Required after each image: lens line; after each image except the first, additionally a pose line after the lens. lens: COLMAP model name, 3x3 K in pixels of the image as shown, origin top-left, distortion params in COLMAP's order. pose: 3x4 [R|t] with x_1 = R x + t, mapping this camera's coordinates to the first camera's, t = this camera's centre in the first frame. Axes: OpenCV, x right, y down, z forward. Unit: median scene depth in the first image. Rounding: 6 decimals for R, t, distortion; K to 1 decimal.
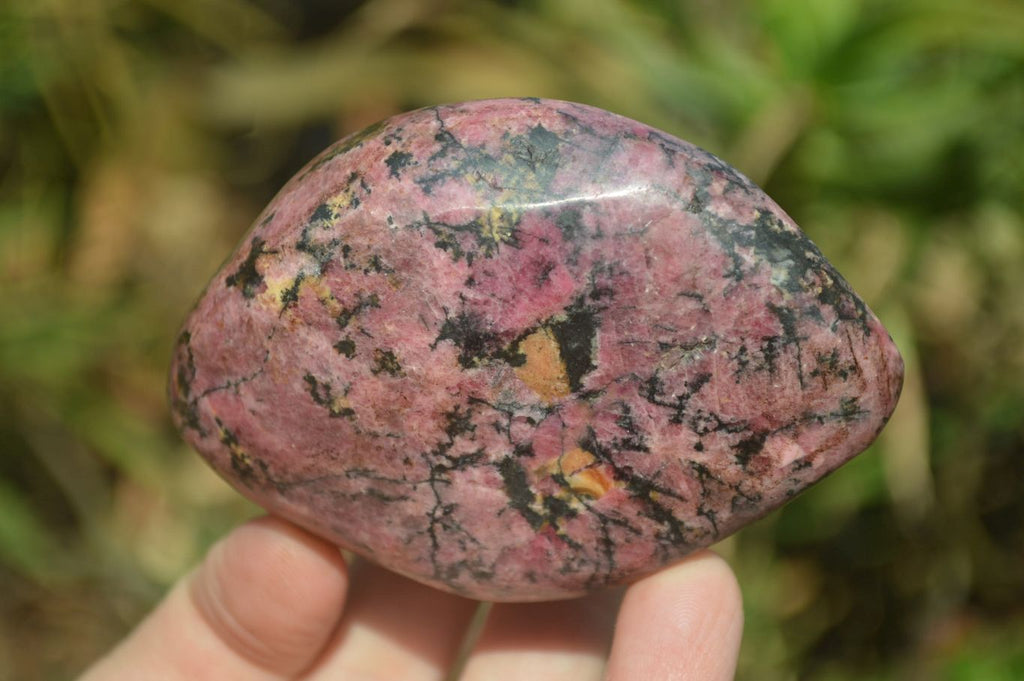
lens RADIAL K [[2215.9, 0, 512.0], [0, 2215.9, 340.5], [0, 0, 1]] dist [-0.024035, -0.080685]
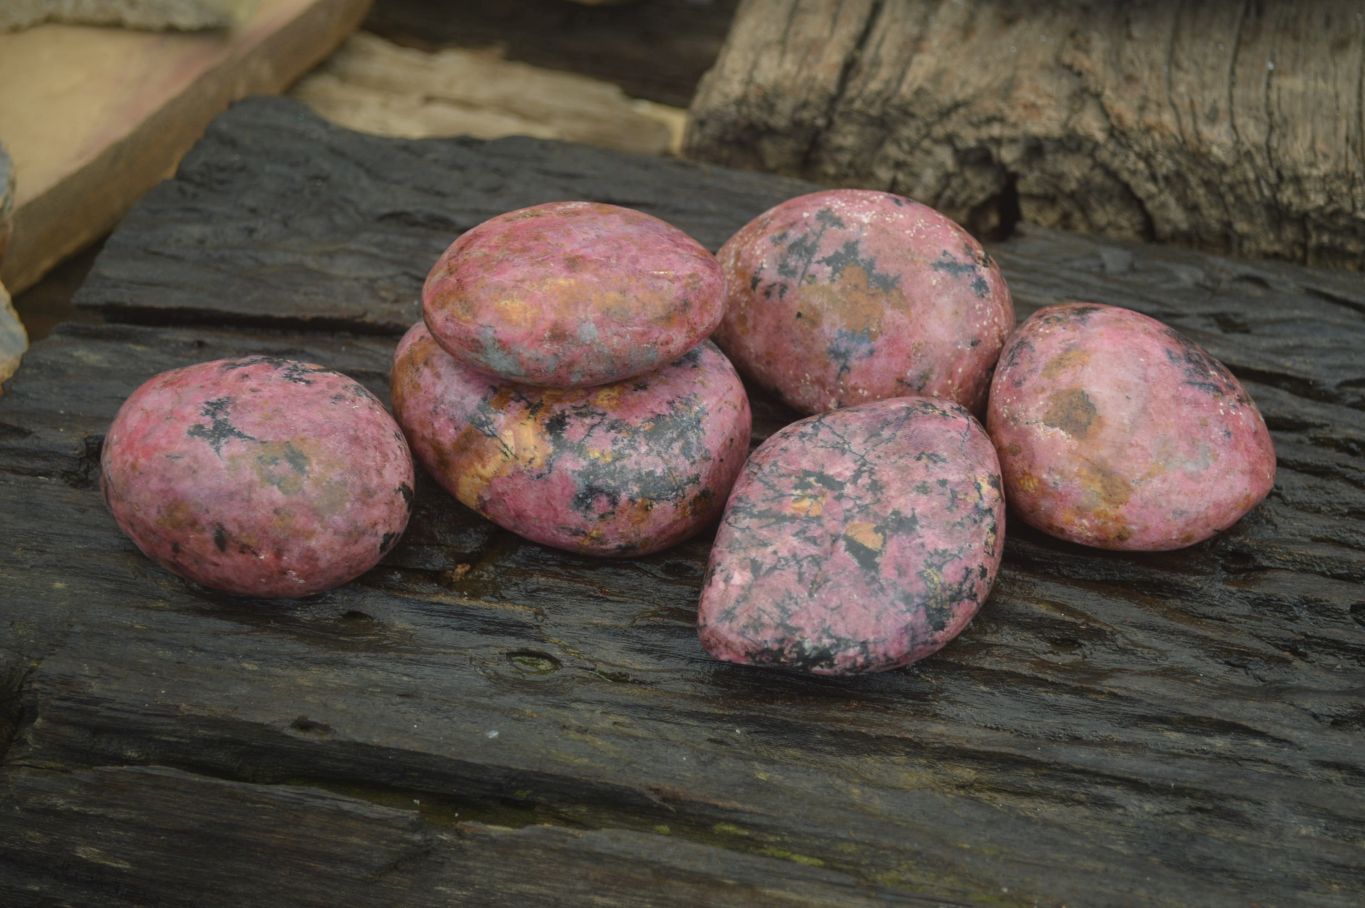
lens RADIAL K [[2583.9, 0, 682.5], [0, 2583.9, 454.0], [0, 0, 1]] dist [0.011407, -0.059229]
pose [[-0.759490, 0.596050, -0.260573, 0.684214], [-0.611487, -0.790806, -0.026639, 0.226518], [-0.221941, 0.139105, 0.965087, -1.167191]]
